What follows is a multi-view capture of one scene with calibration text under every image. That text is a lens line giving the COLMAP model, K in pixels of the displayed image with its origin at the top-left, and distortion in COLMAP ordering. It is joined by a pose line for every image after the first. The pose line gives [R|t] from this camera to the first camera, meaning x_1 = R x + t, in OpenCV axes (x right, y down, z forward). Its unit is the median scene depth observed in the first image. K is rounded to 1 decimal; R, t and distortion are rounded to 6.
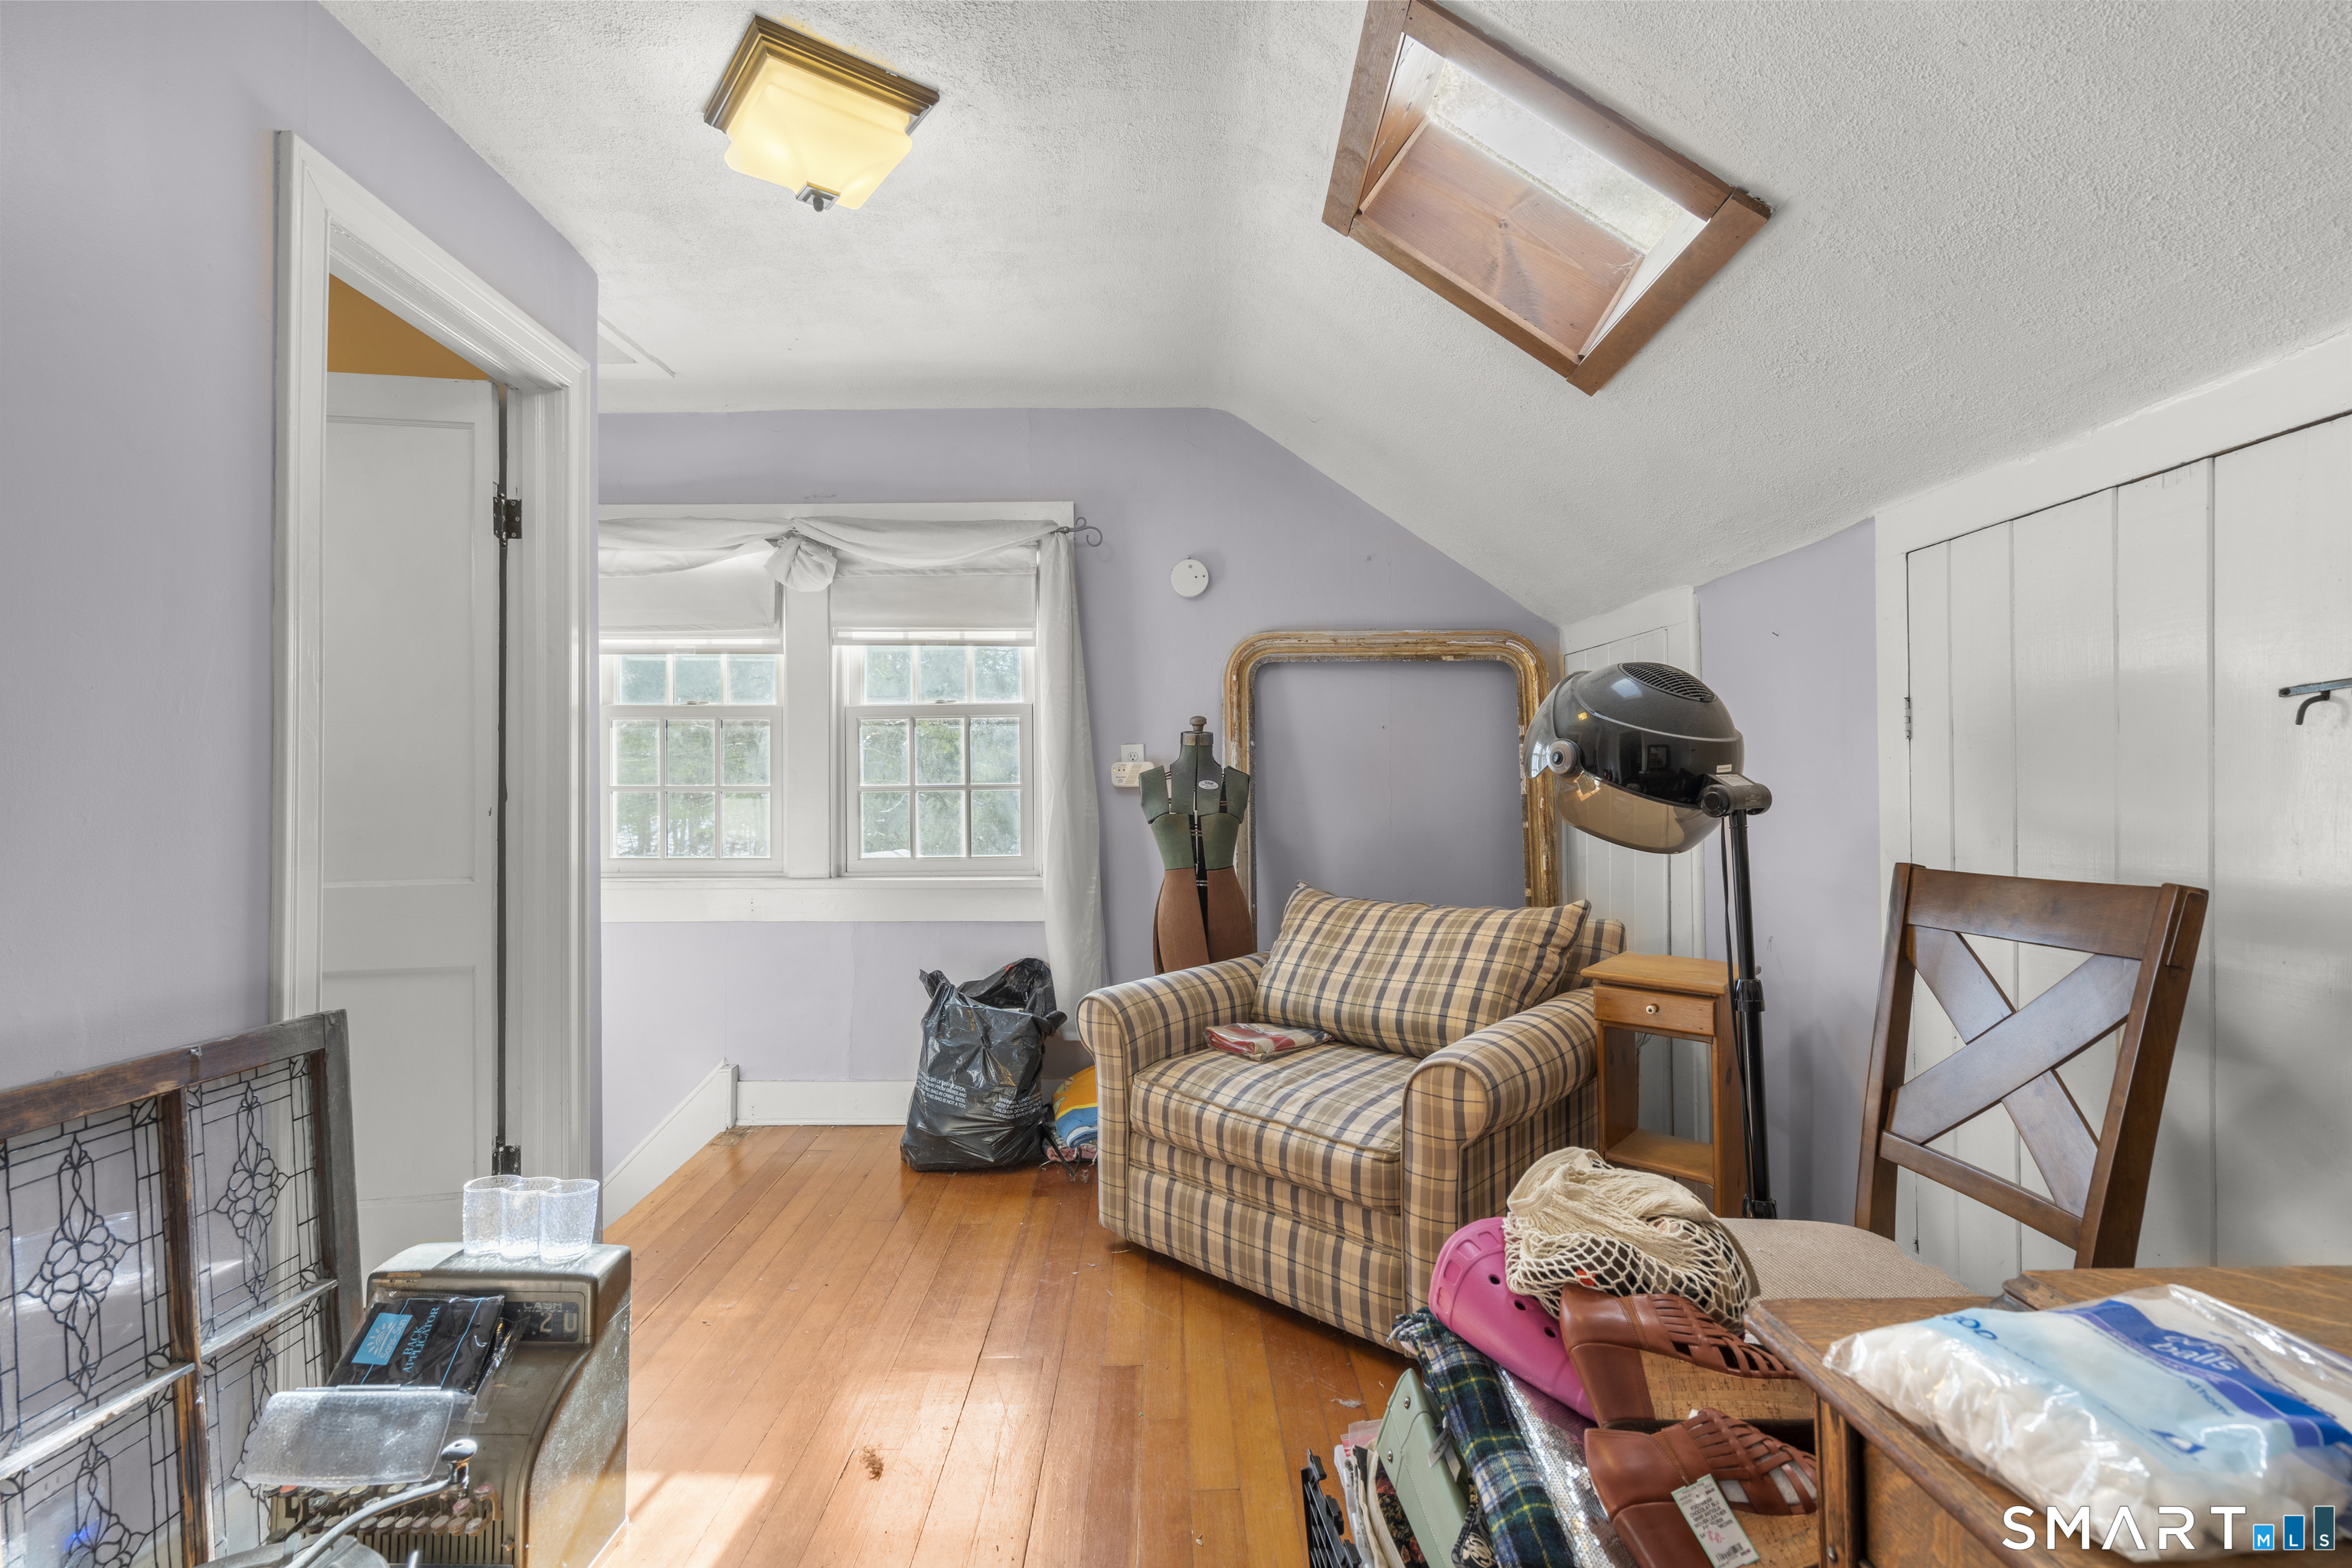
lens RADIAL K [[1059.9, 0, 1175.4], [0, 1059.9, 803.4], [0, 0, 1]] dist [-0.002733, 0.001763]
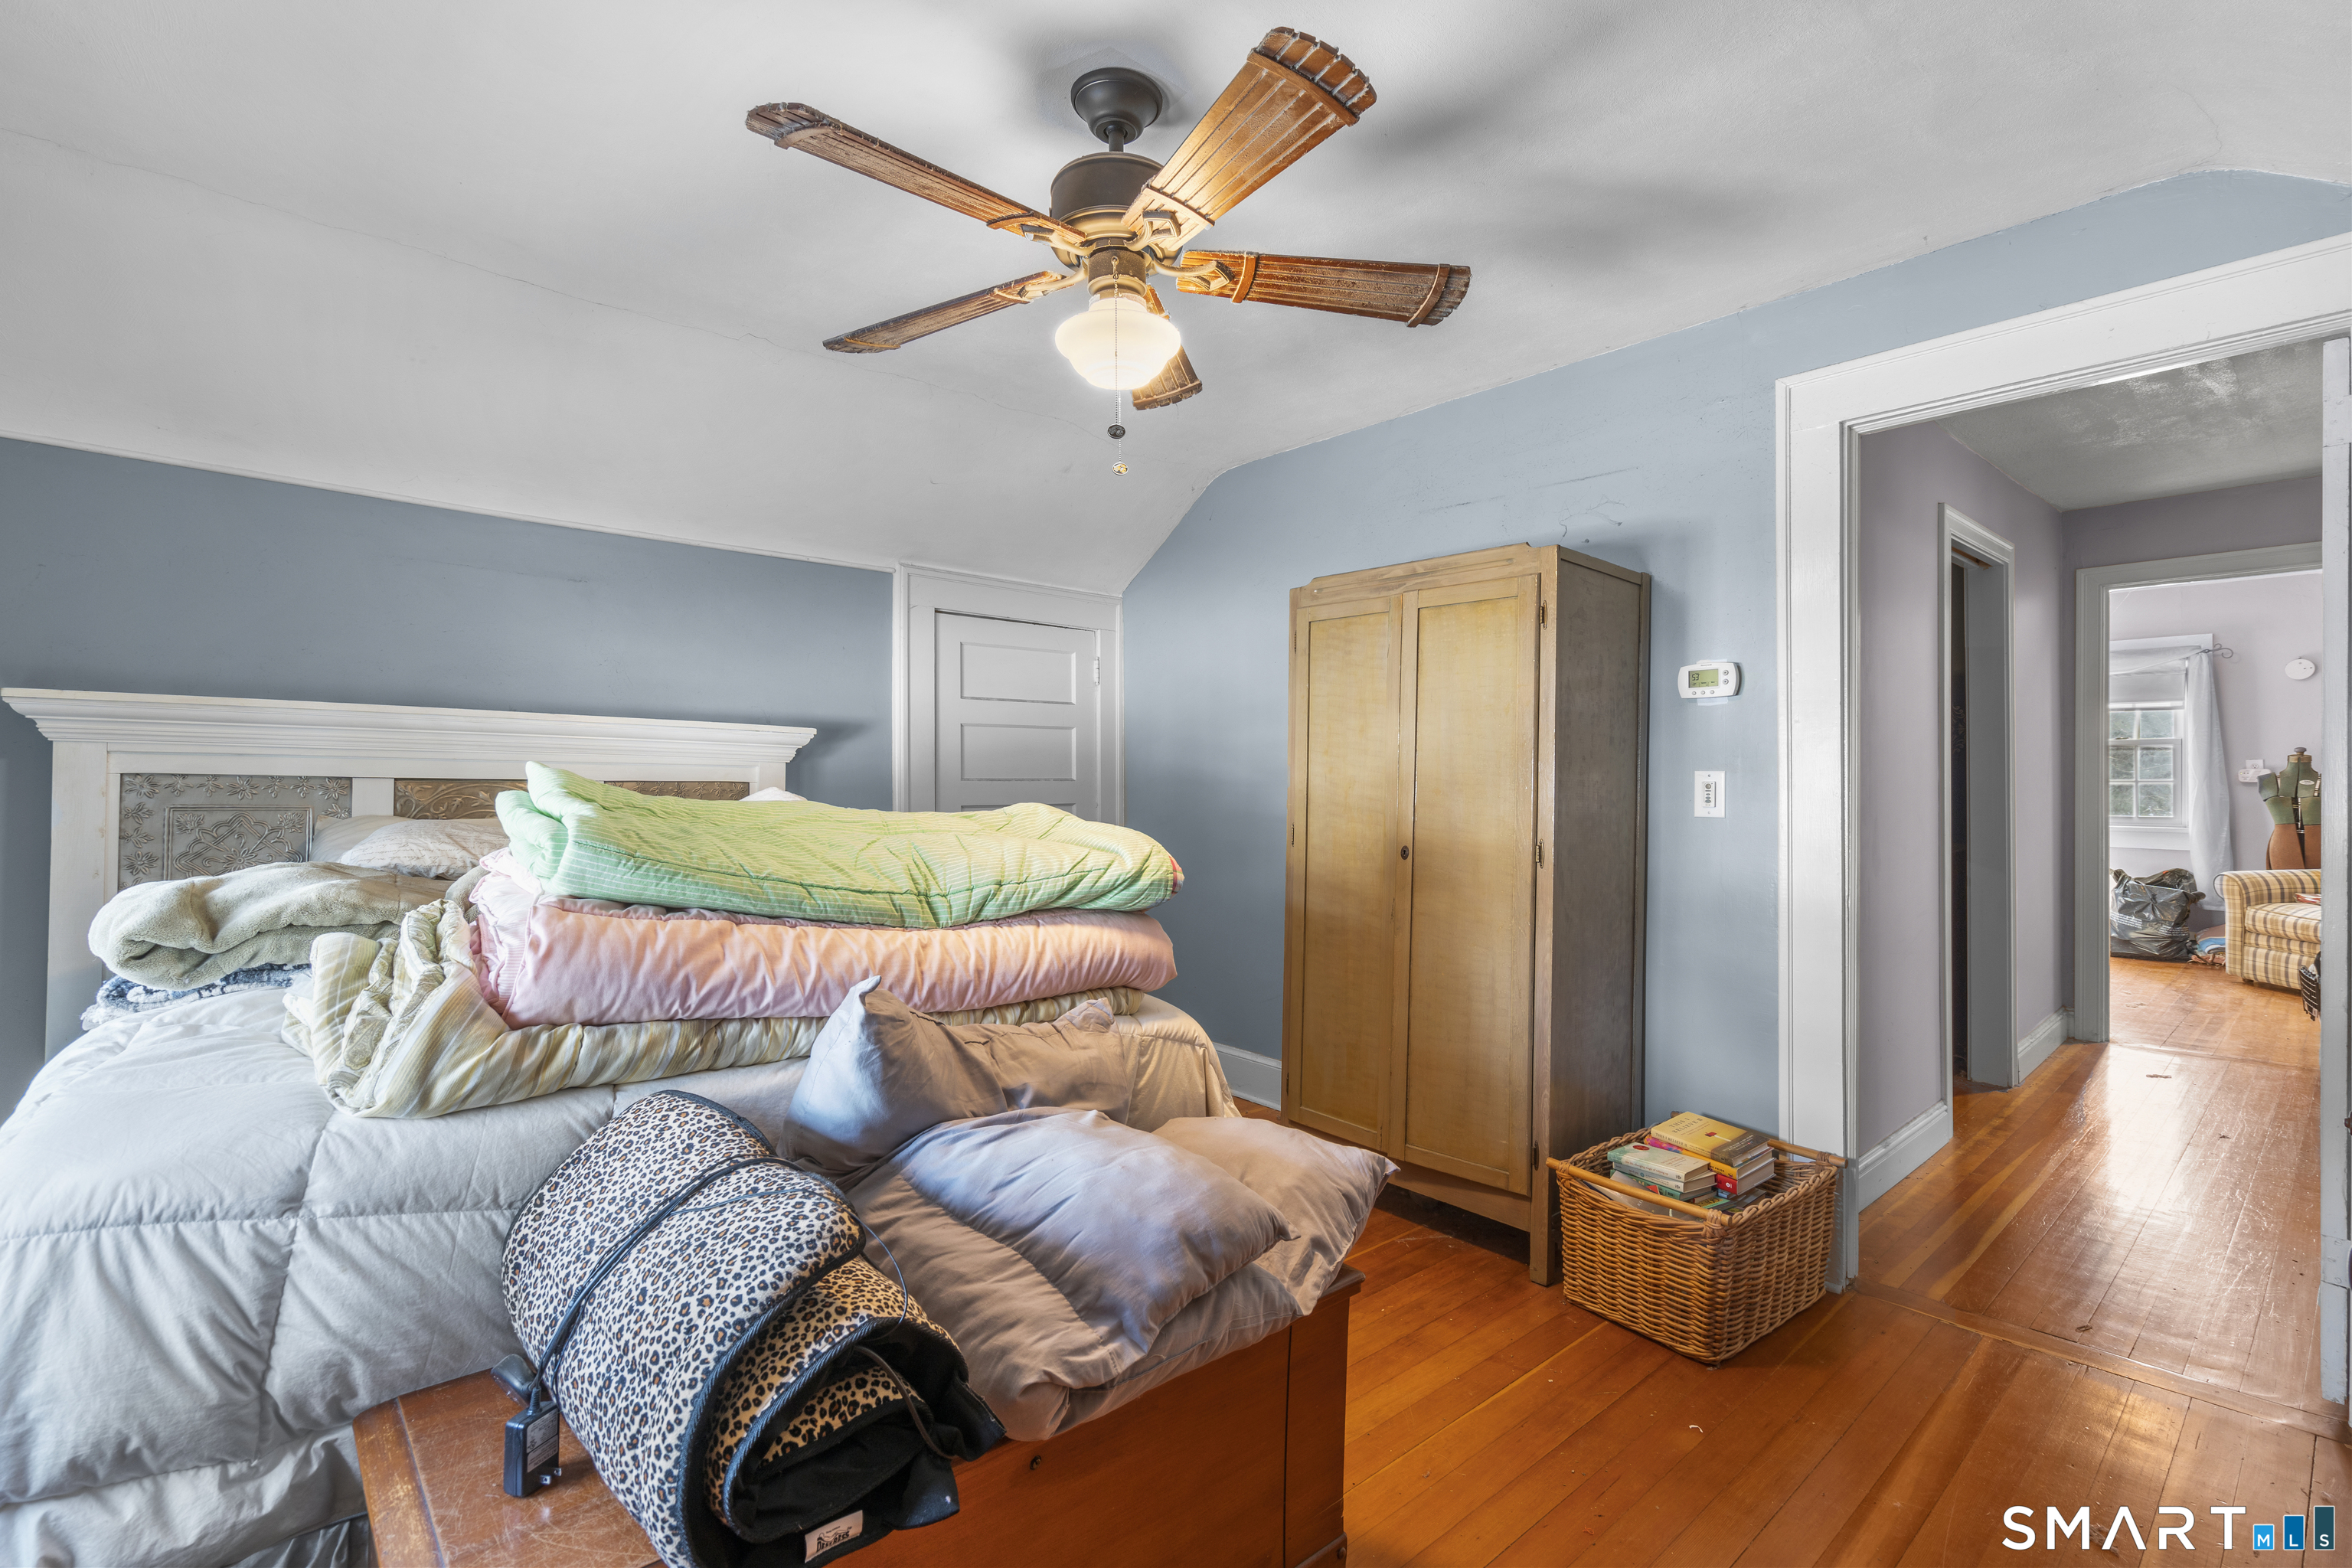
lens RADIAL K [[1059.9, 0, 1175.1], [0, 1059.9, 796.7], [0, 0, 1]] dist [-0.002733, 0.001763]
pose [[0.653994, 0.012328, -0.756400, 0.144110], [0.002493, 0.999827, 0.018450, -0.031794], [0.756496, -0.013952, 0.653850, -1.882317]]
